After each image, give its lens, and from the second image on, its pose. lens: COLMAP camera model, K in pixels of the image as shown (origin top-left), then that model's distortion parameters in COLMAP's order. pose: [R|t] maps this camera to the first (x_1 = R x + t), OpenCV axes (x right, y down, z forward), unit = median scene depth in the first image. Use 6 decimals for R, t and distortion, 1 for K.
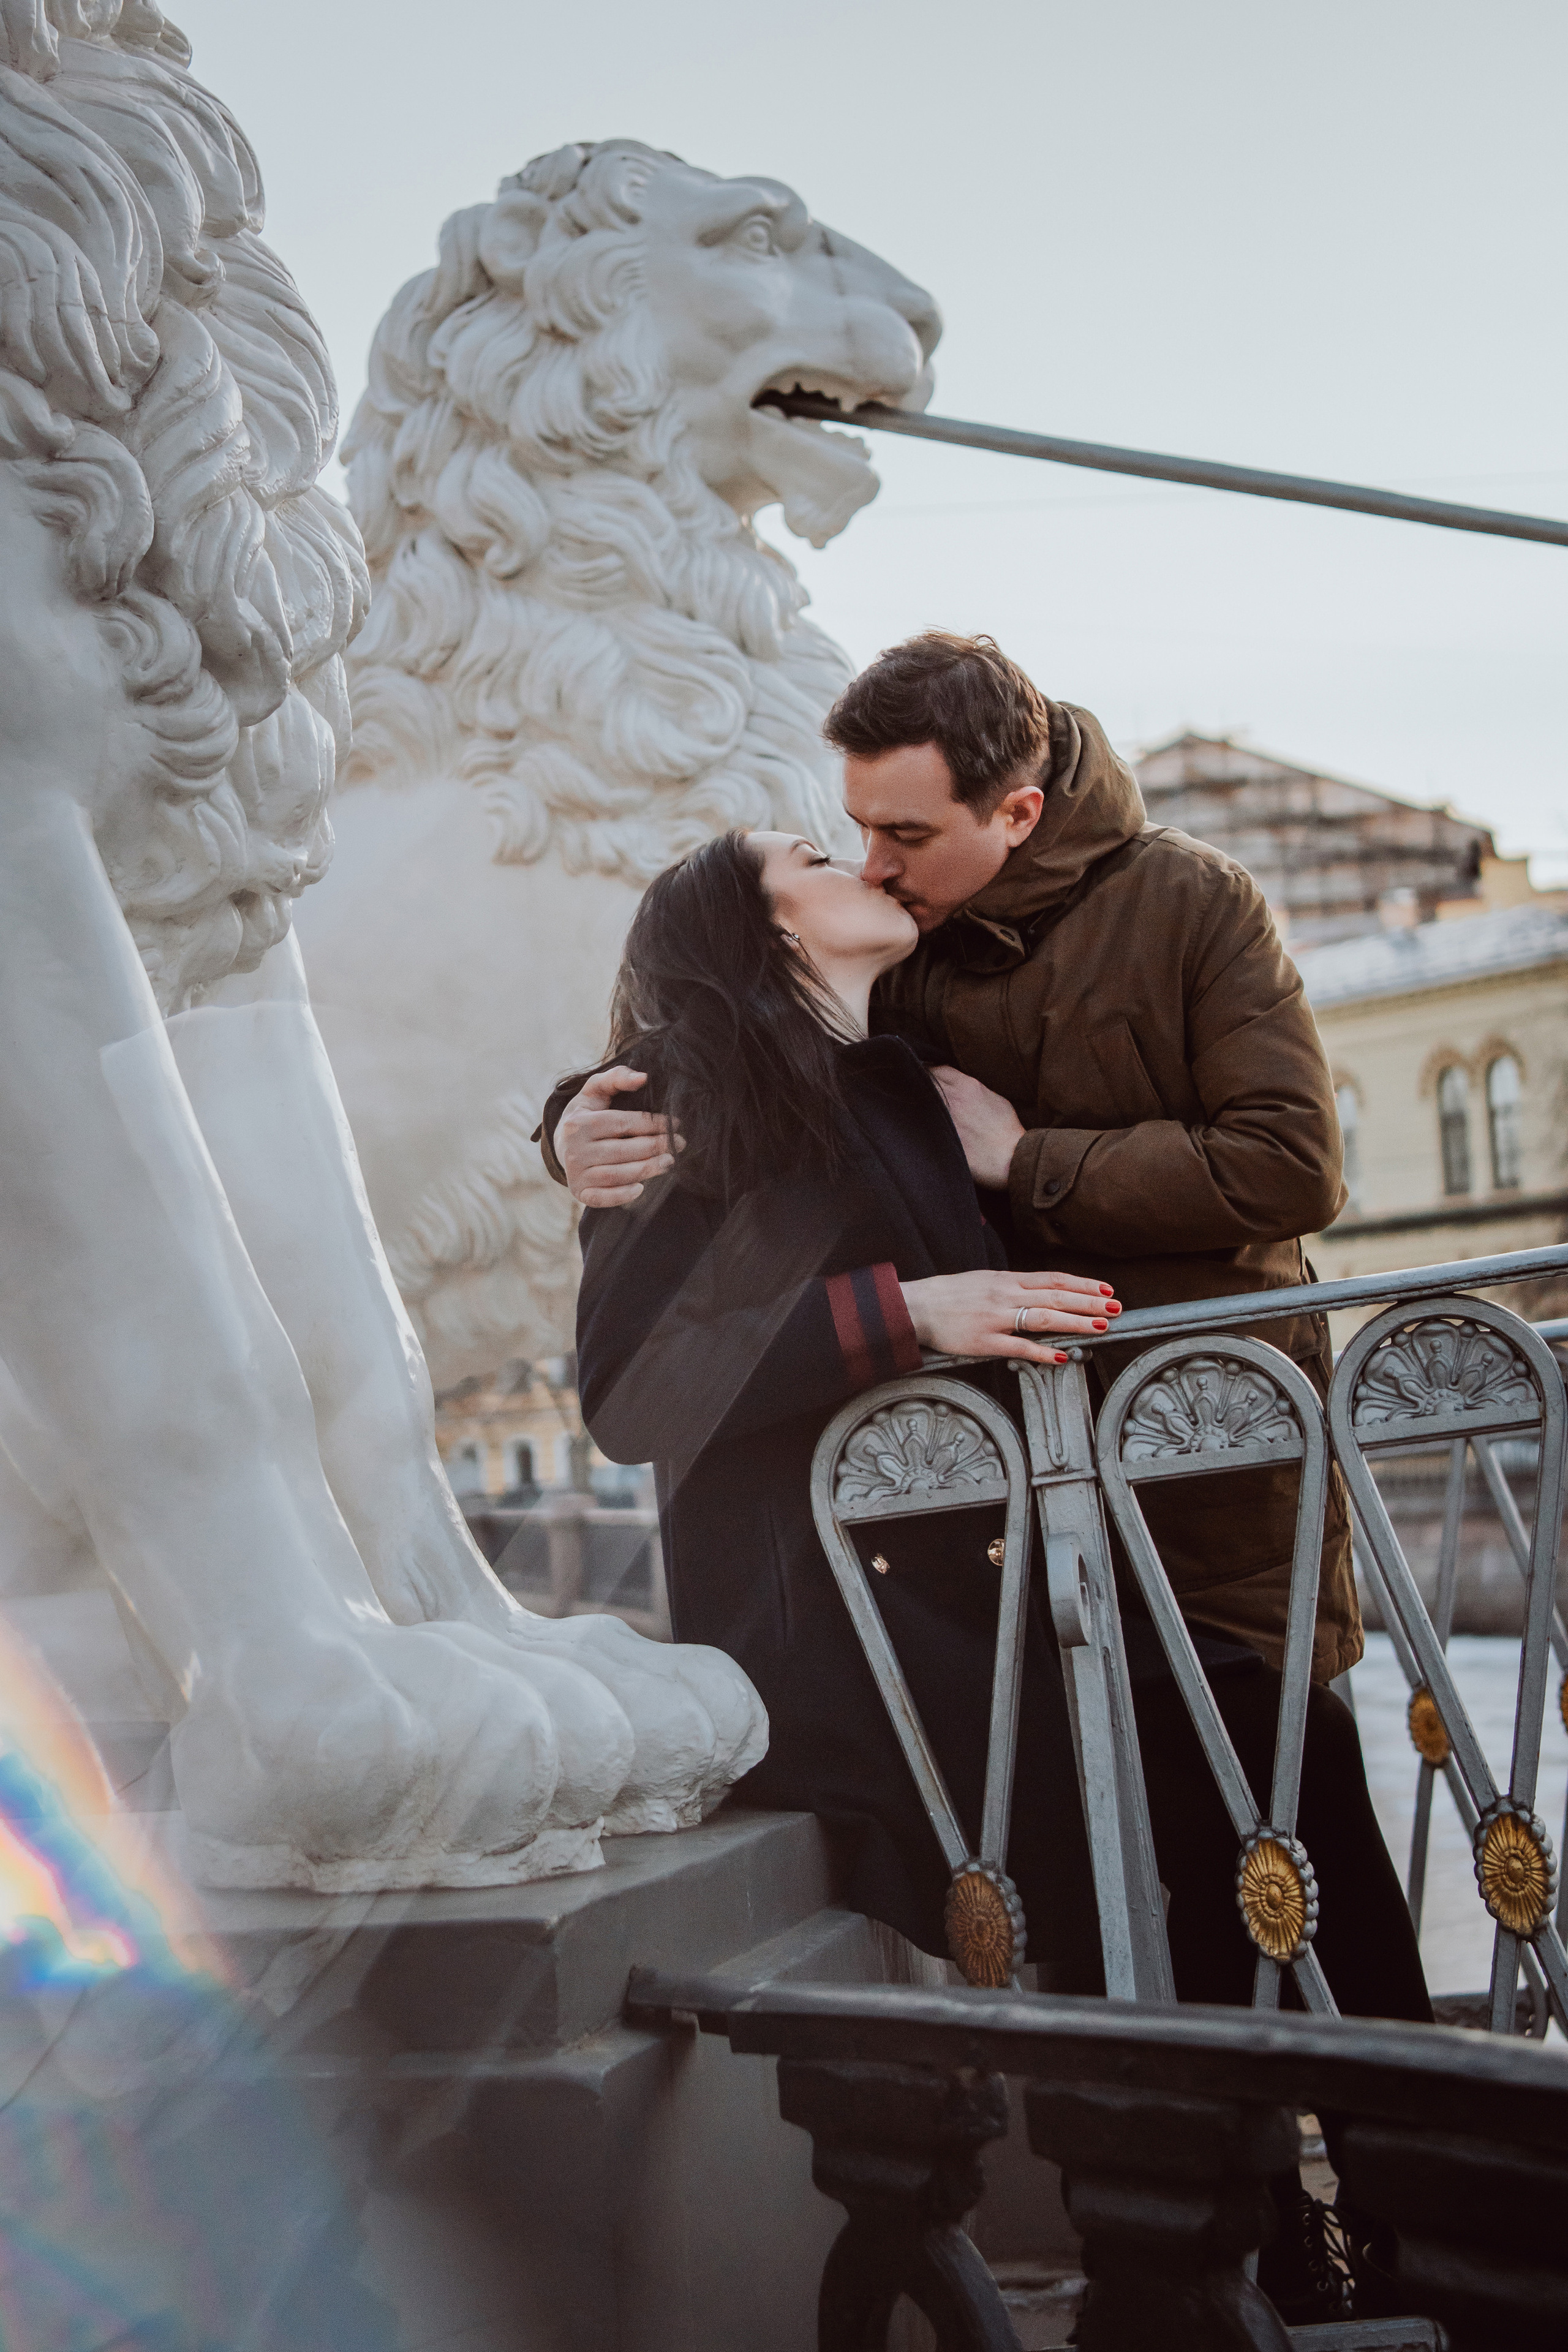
lens RADIAL K [[3649.7, 0, 784.0], [0, 3649.7, 1176.0], [0, 0, 1]] dist [-0.012464, 0.017589]
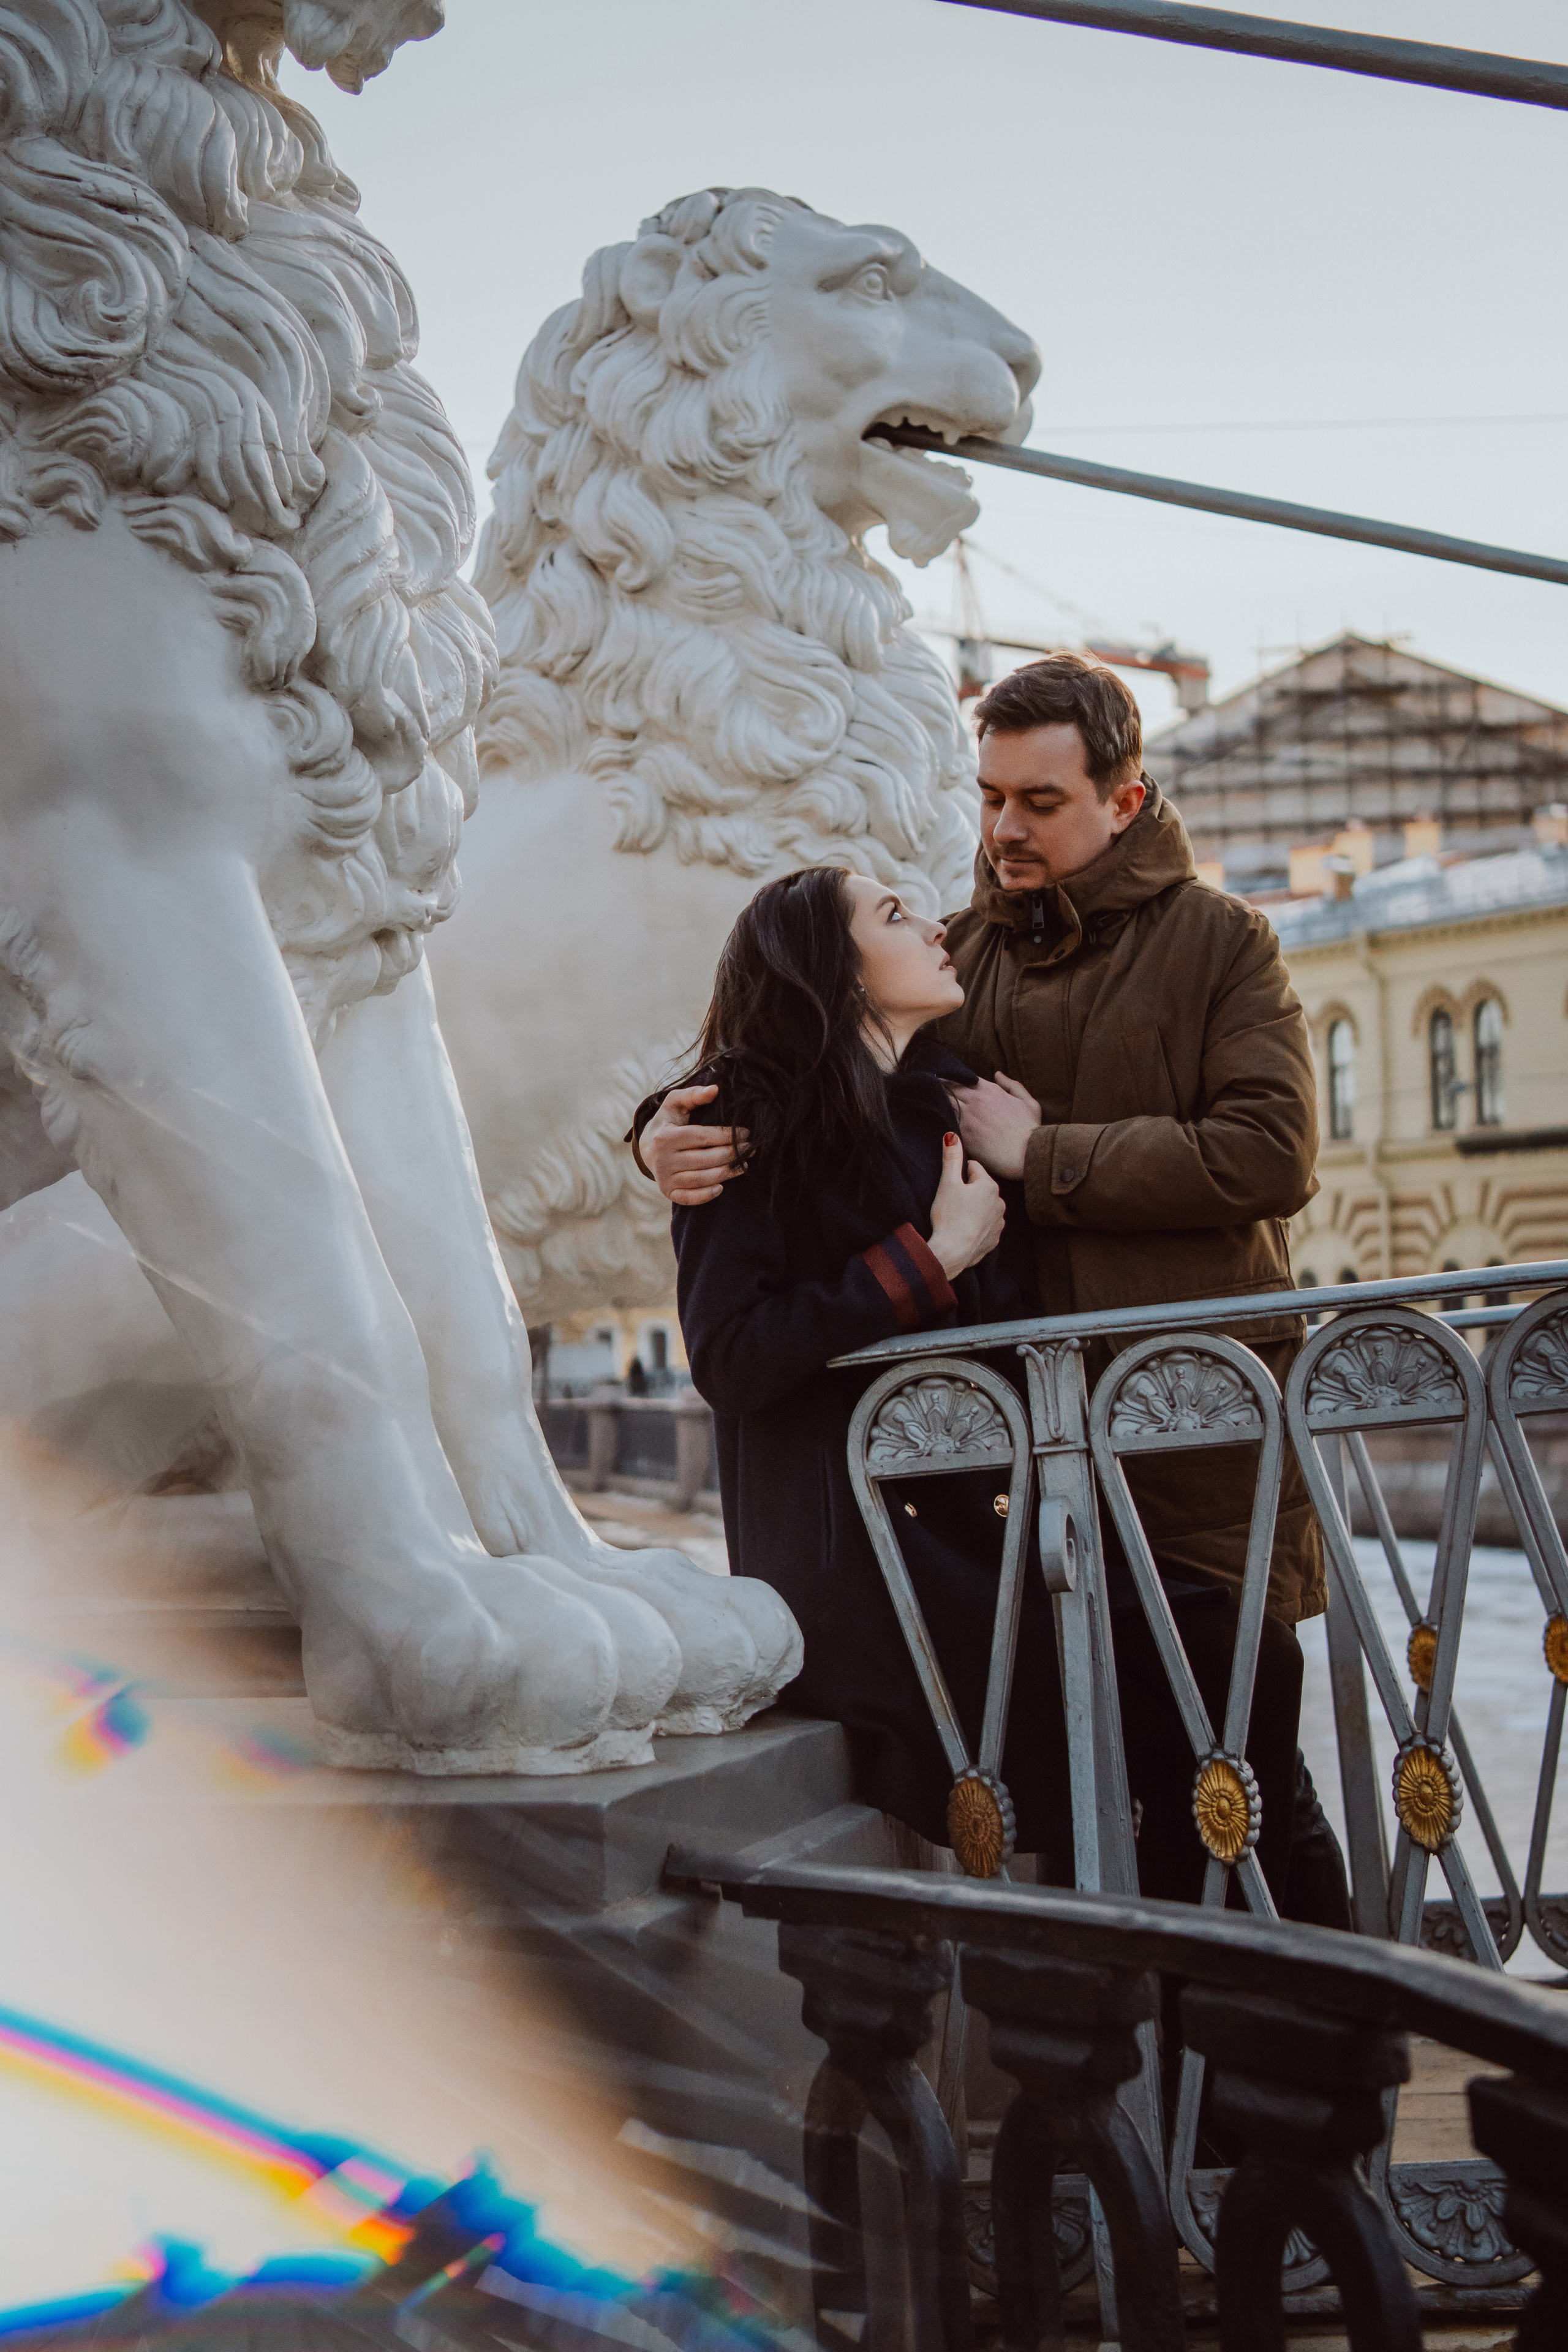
lens RADIAL K [[3649.7, 0, 784.0], [0, 3649.7, 1176.0], [0, 0, 1]] dist [-0.012464, 0.017589]
pose [[0.998687, 0.033418, -0.038815, 0.030314], [-0.032223, 0.998999, 0.031024, -0.038945], [0.039813, -0.029732, 0.998765, -0.179036]]
